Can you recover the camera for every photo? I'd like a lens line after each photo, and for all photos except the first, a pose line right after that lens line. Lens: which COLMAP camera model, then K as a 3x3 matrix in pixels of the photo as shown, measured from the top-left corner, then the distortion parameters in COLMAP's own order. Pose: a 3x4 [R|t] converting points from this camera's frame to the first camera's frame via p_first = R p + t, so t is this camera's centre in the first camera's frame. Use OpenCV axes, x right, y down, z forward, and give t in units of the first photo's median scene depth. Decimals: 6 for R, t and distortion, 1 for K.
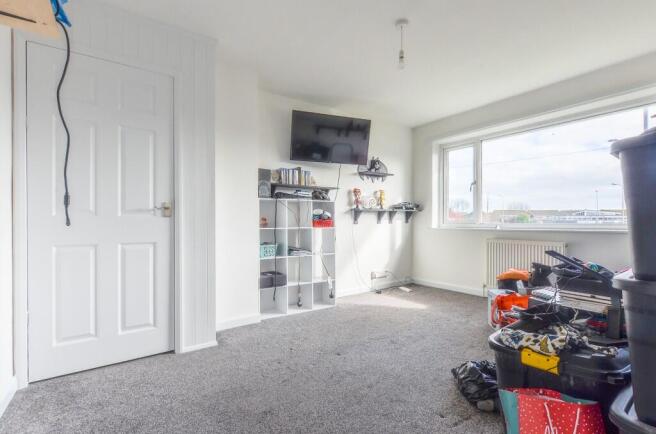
lens RADIAL K [[293.3, 0, 328.9], [0, 293.3, 226.2], [0, 0, 1]] dist [0.001053, 0.000101]
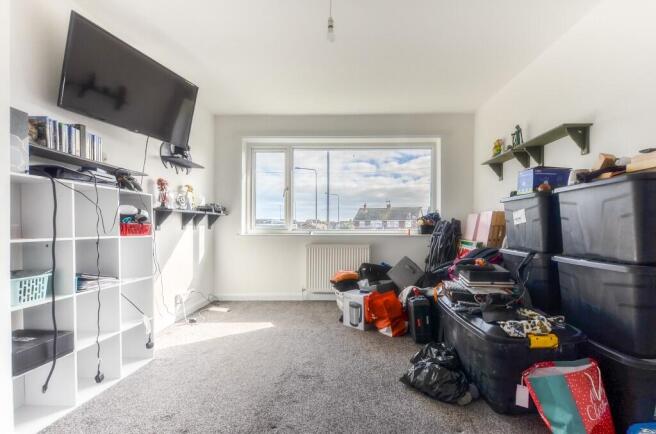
lens RADIAL K [[297.1, 0, 328.9], [0, 297.1, 234.9], [0, 0, 1]] dist [-0.002045, -0.000323]
pose [[0.610806, -0.013272, 0.791669, -0.255892], [0.007453, 0.999912, 0.011013, -0.001669], [-0.791746, -0.000827, 0.610850, 0.303931]]
